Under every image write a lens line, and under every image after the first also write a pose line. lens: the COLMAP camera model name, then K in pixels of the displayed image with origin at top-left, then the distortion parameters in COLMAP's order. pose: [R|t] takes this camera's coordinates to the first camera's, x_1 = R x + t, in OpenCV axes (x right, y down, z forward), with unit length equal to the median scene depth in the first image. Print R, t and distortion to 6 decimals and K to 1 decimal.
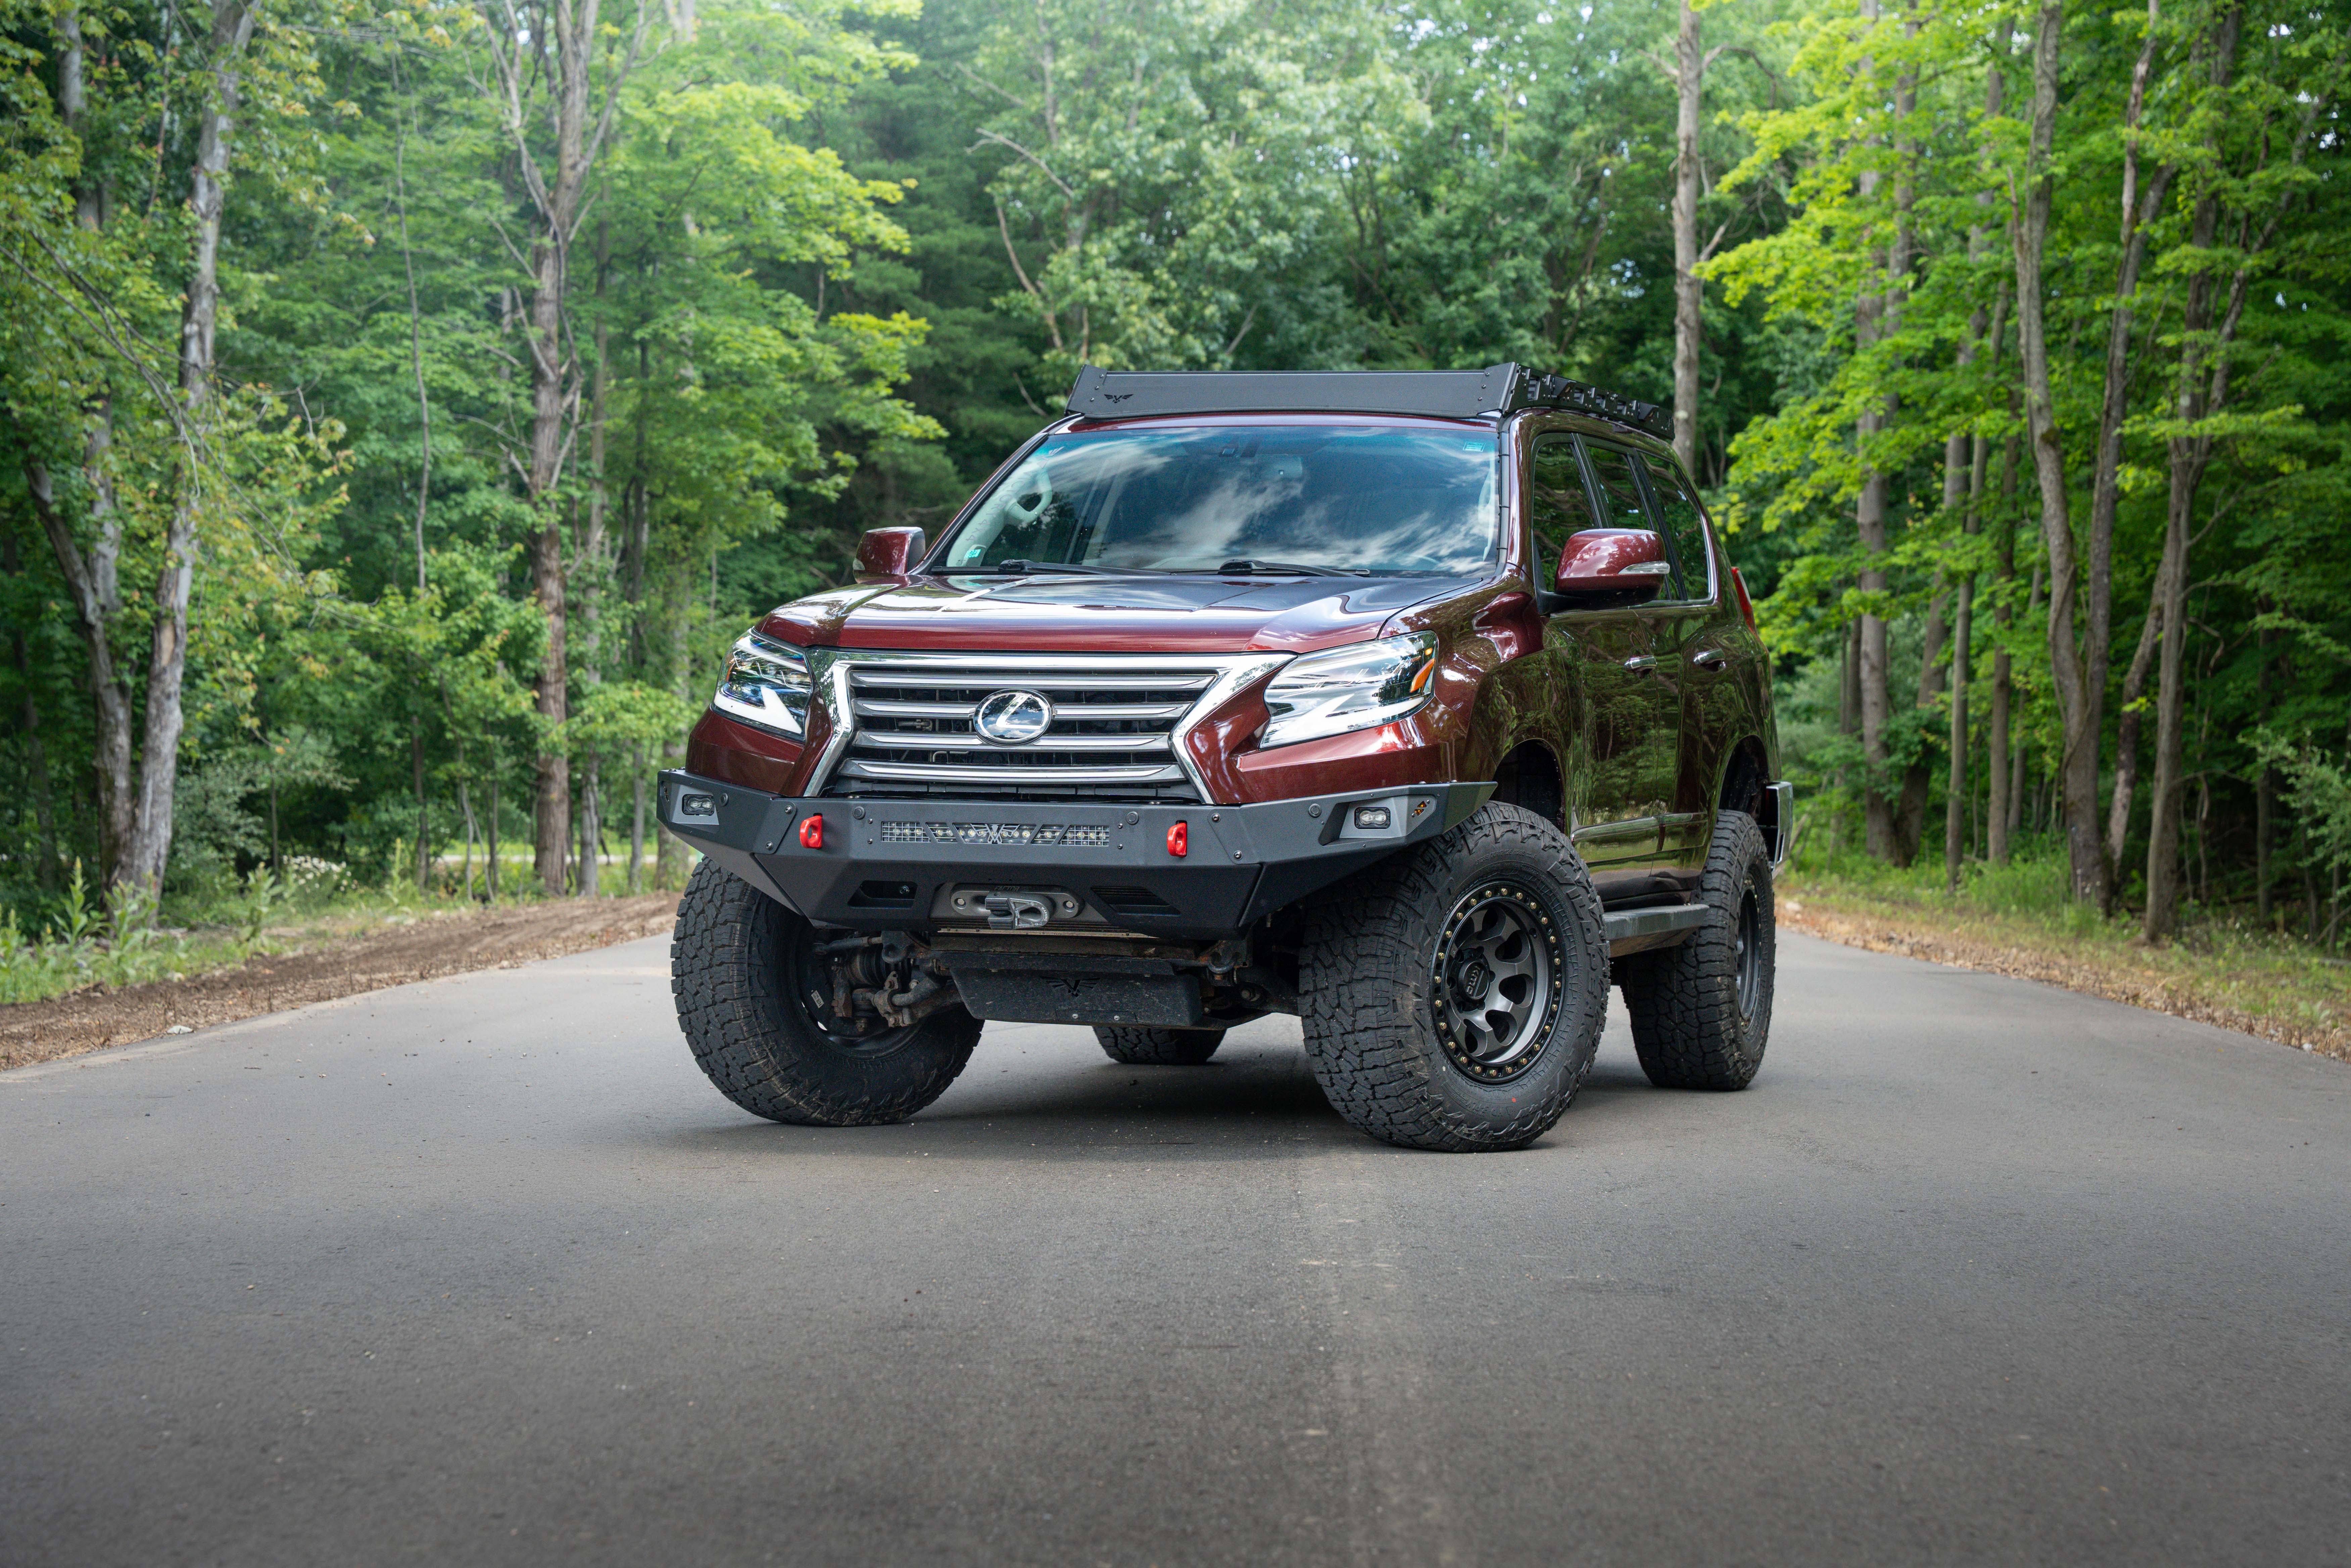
lens RADIAL K [[4438.6, 0, 1183.5], [0, 4438.6, 794.5], [0, 0, 1]] dist [0.253164, 0.366074]
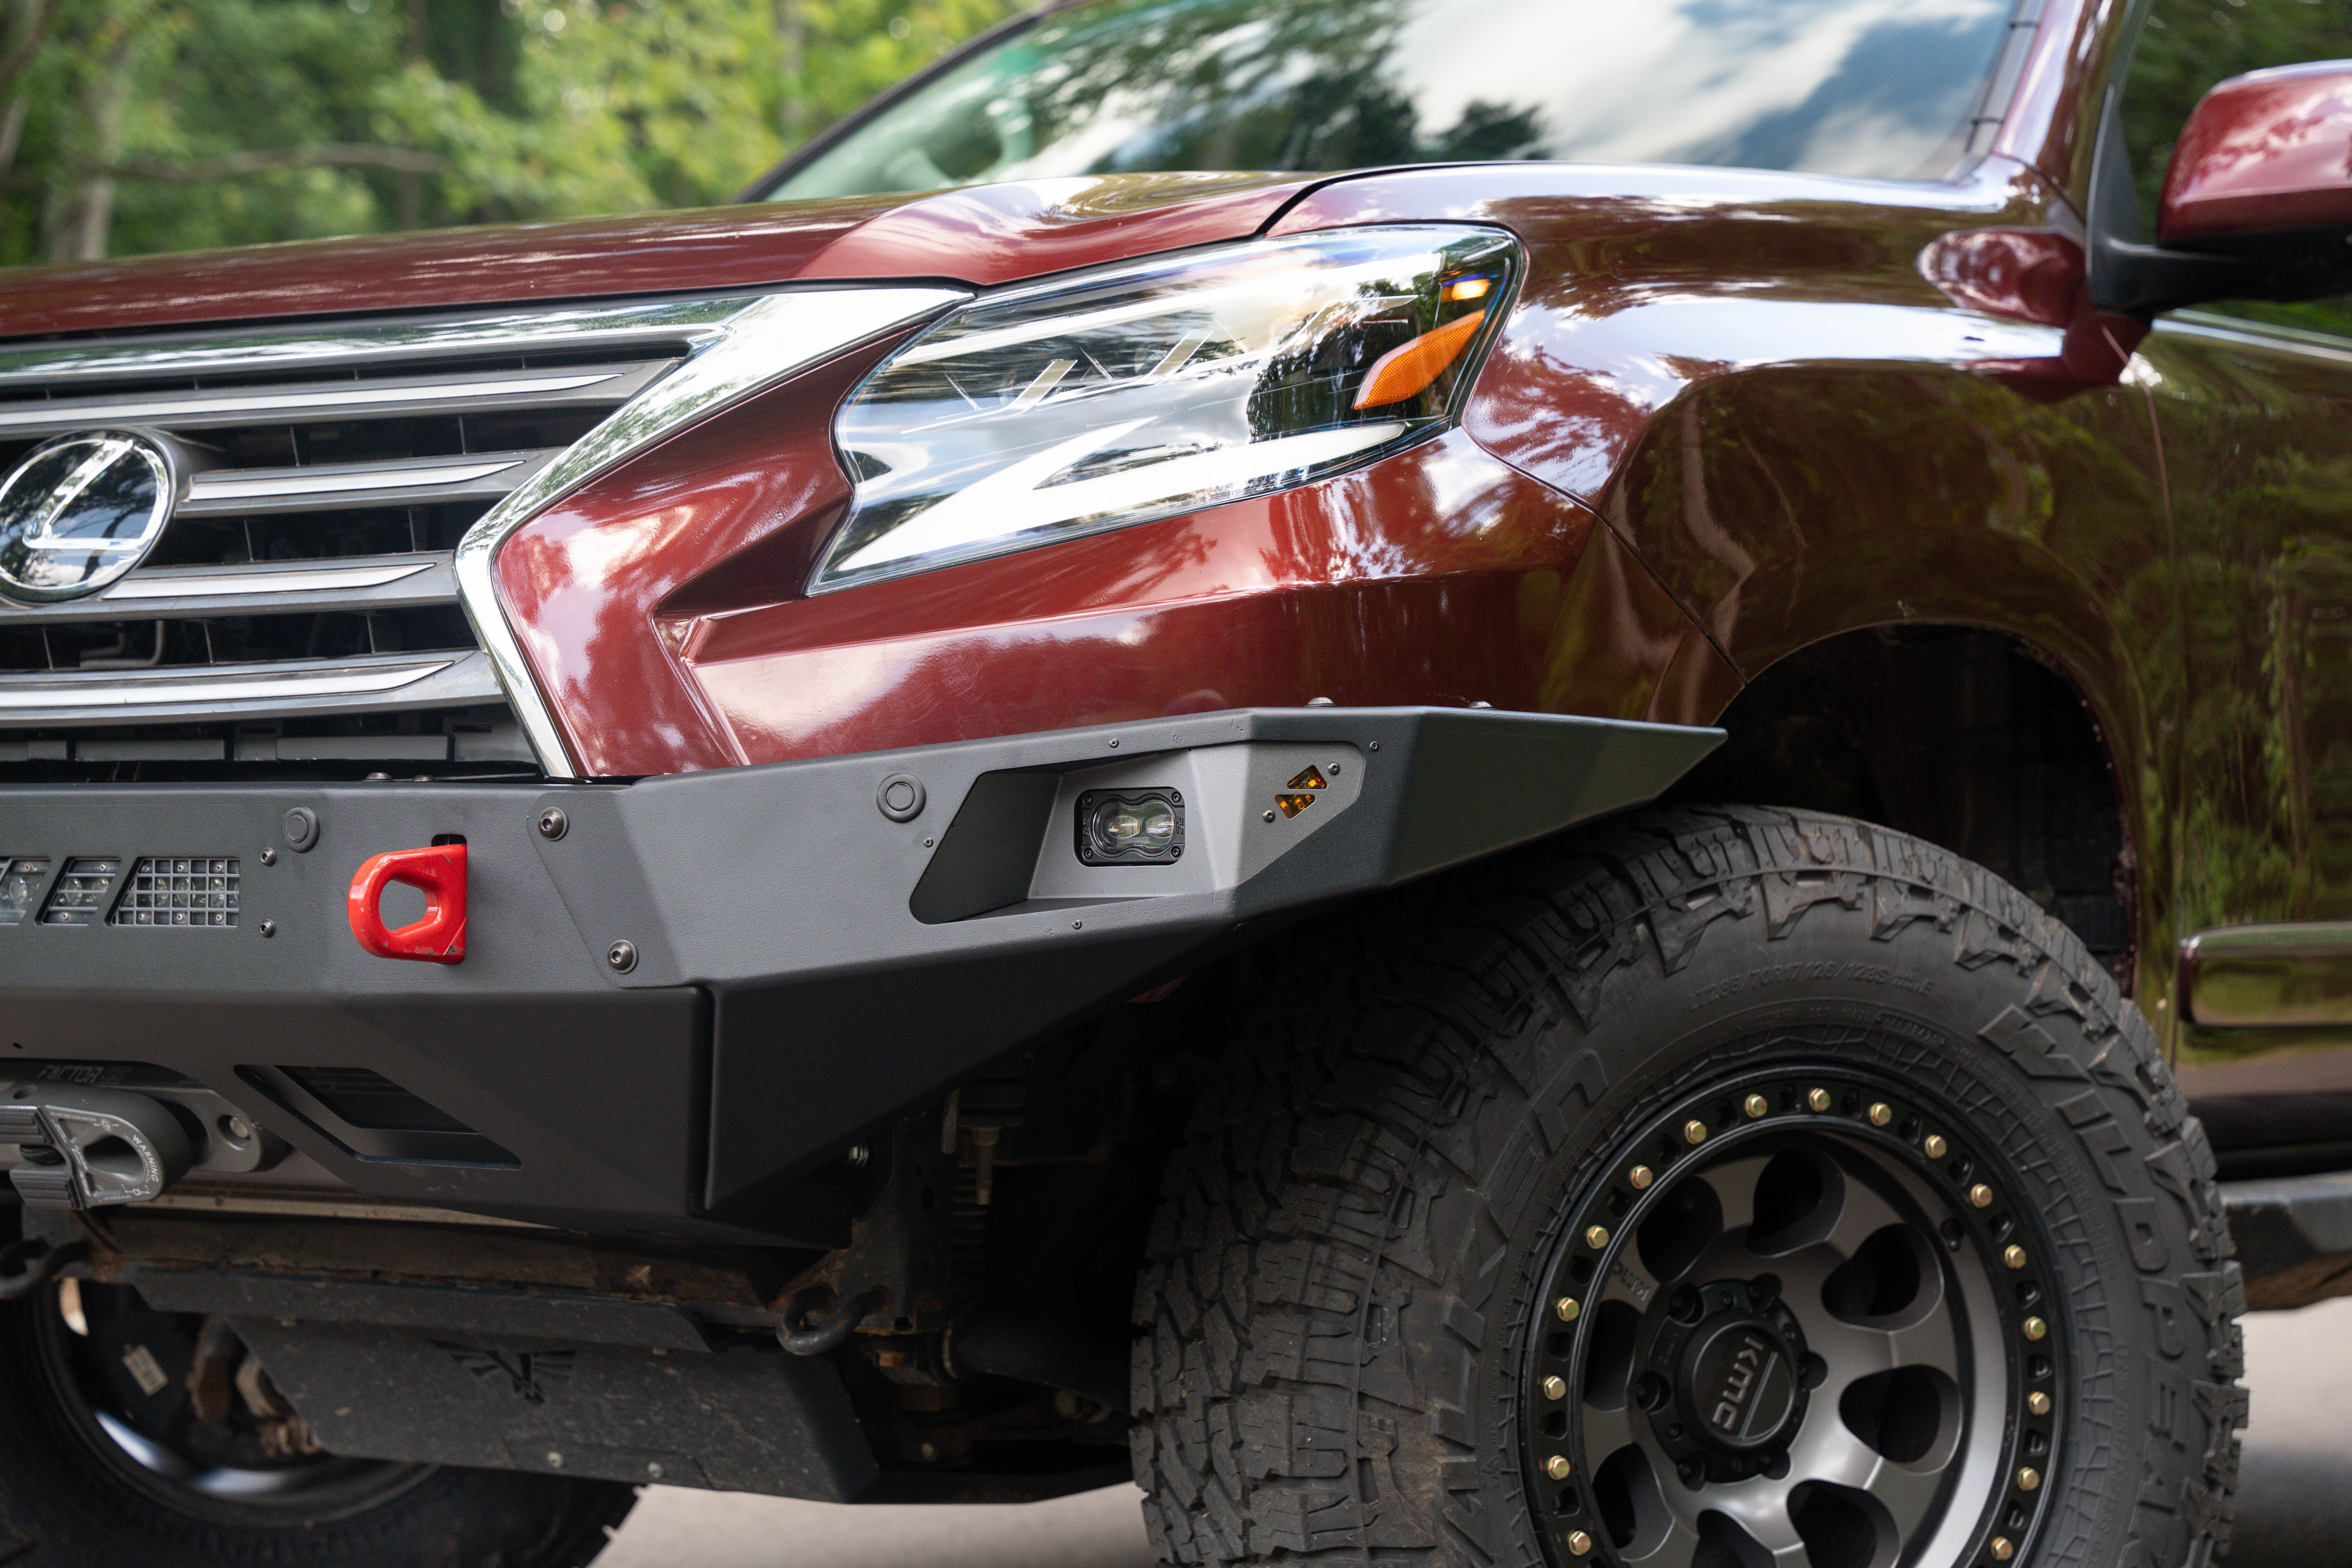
lens RADIAL K [[4440.8, 0, 1184.0], [0, 4440.8, 794.5], [0, 0, 1]] dist [0.253164, 0.366074]
pose [[0.959368, -0.009151, -0.282010, 0.122120], [-0.004281, 0.998887, -0.046978, 0.016091], [0.282126, 0.046276, 0.958260, 0.715971]]
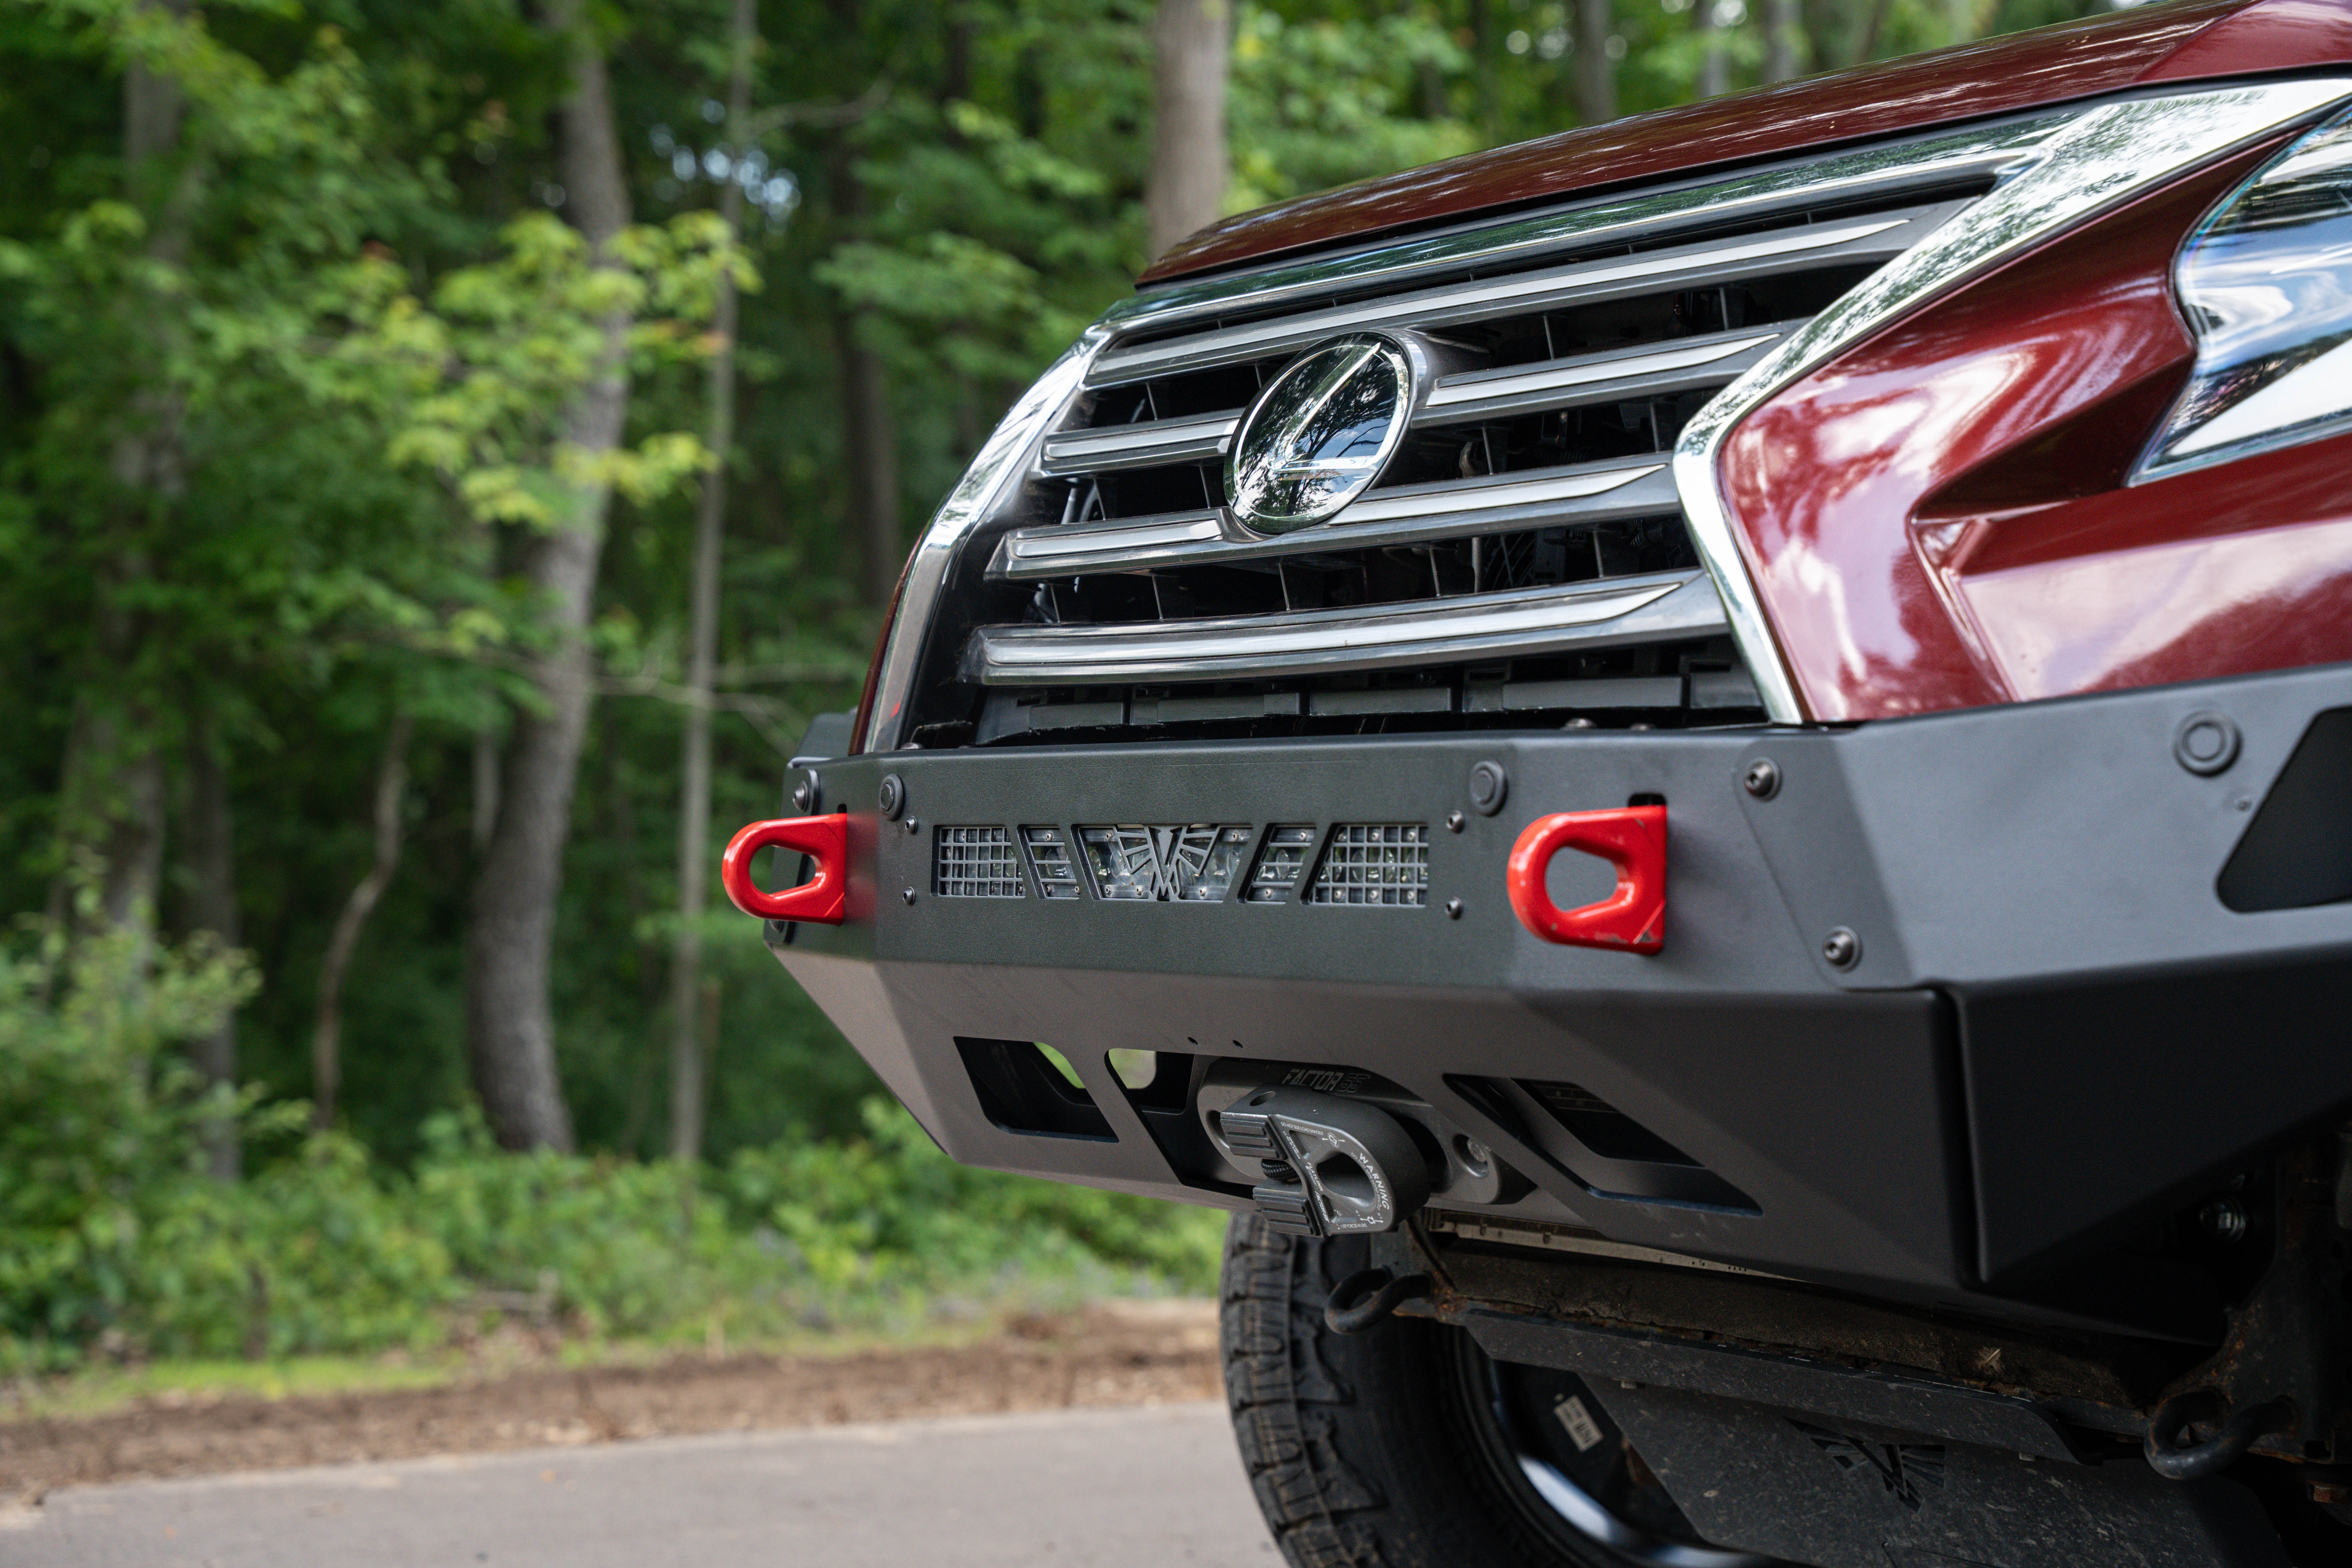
lens RADIAL K [[4440.8, 0, 1184.0], [0, 4440.8, 794.5], [0, 0, 1]] dist [0.253164, 0.366074]
pose [[0.767587, -0.008844, -0.640884, 0.124512], [-0.030698, 0.998250, -0.050543, 0.017688], [0.640210, 0.058470, 0.765972, 0.784811]]
